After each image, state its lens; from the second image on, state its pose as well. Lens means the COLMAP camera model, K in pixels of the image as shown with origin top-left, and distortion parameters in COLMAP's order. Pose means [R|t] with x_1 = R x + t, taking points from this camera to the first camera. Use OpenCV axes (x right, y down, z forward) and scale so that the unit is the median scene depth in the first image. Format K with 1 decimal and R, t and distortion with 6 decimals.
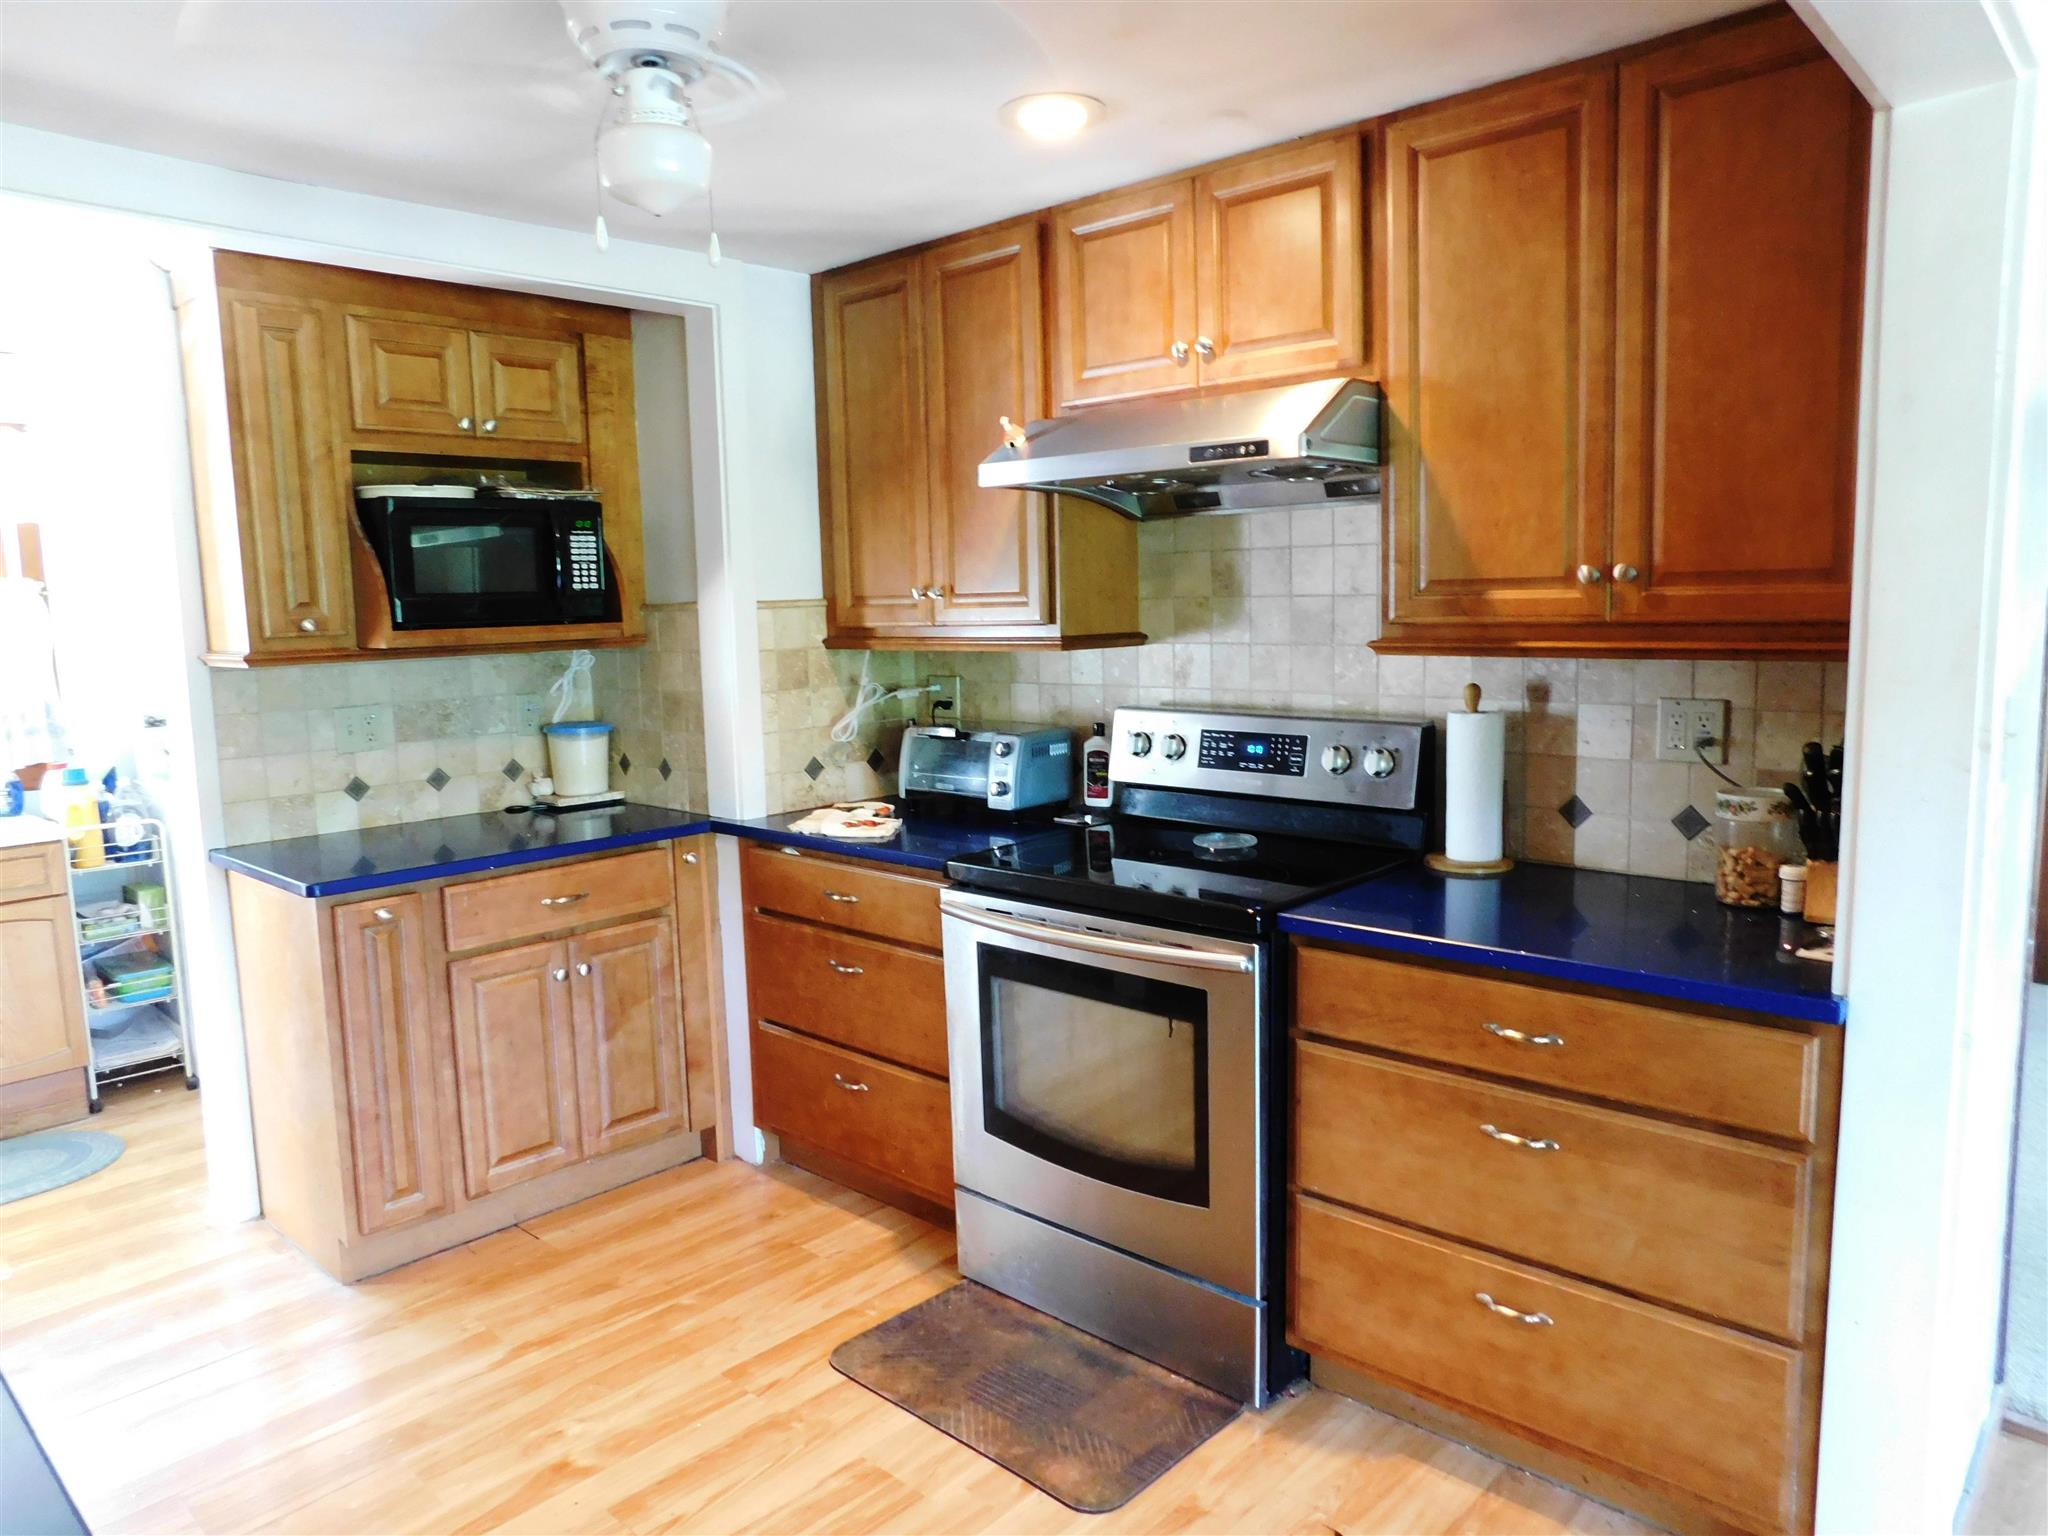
lens RADIAL K [[1354.3, 0, 1017.4], [0, 1354.3, 765.7], [0, 0, 1]] dist [-0.066961, 0.051281]
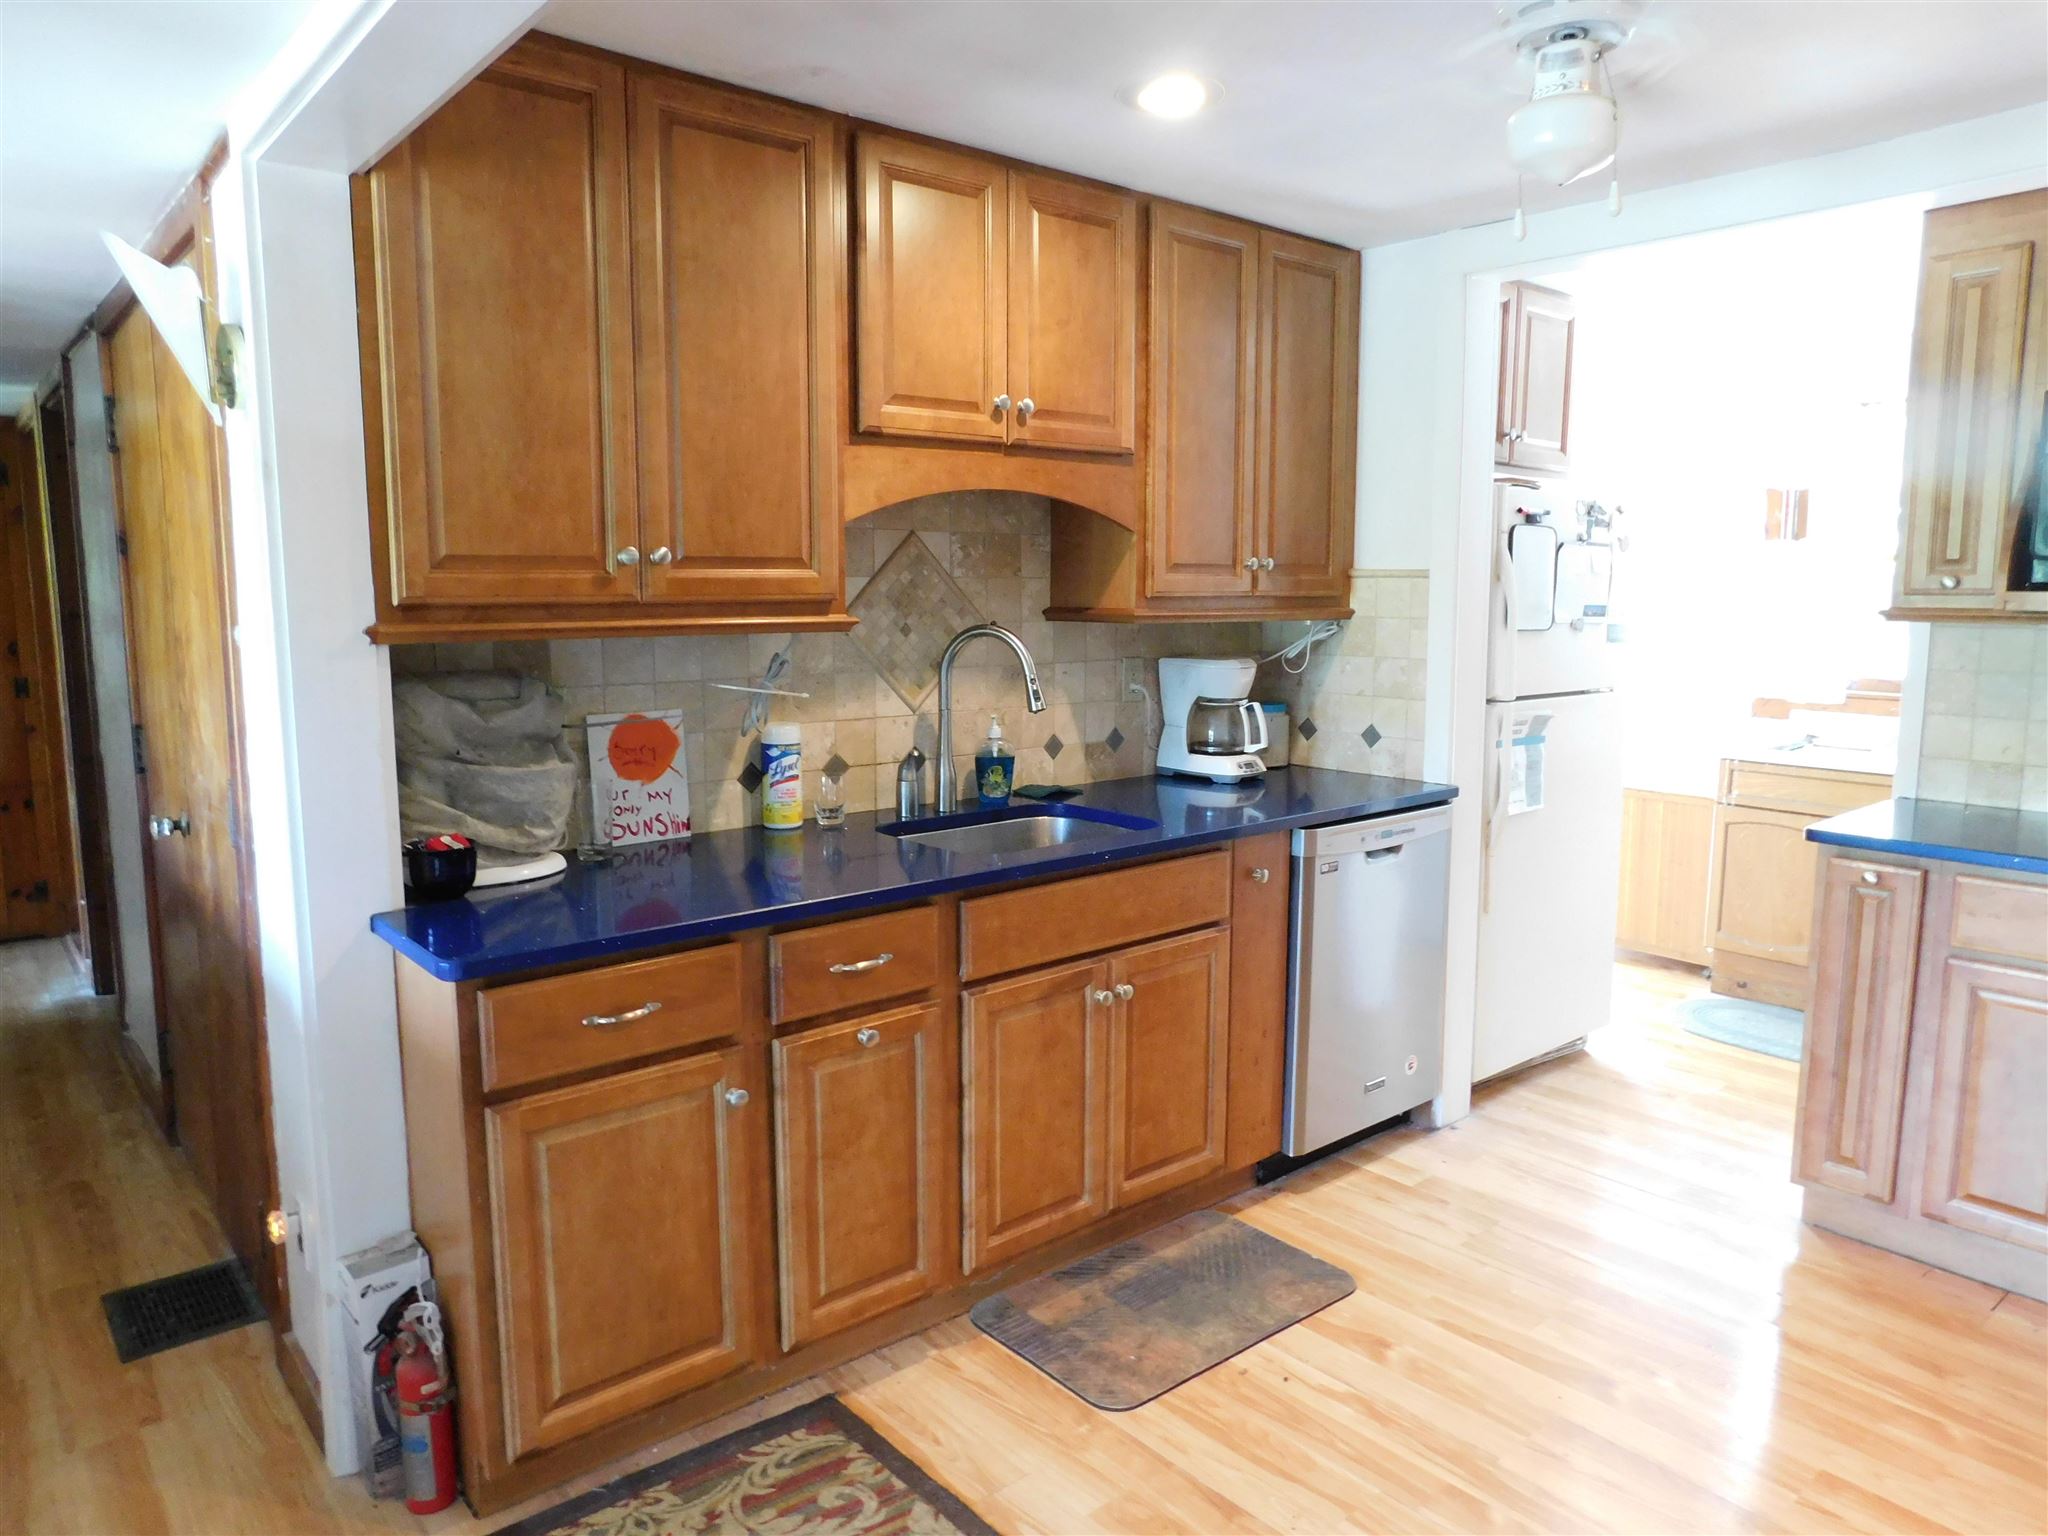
lens RADIAL K [[1354.3, 0, 1017.4], [0, 1354.3, 767.1], [0, 0, 1]] dist [-0.066961, 0.051281]
pose [[-0.121308, 0.160604, -0.979536, 0.528613], [-0.116591, 0.977687, 0.174740, -0.065087], [0.985744, 0.135402, -0.099876, 0.453759]]
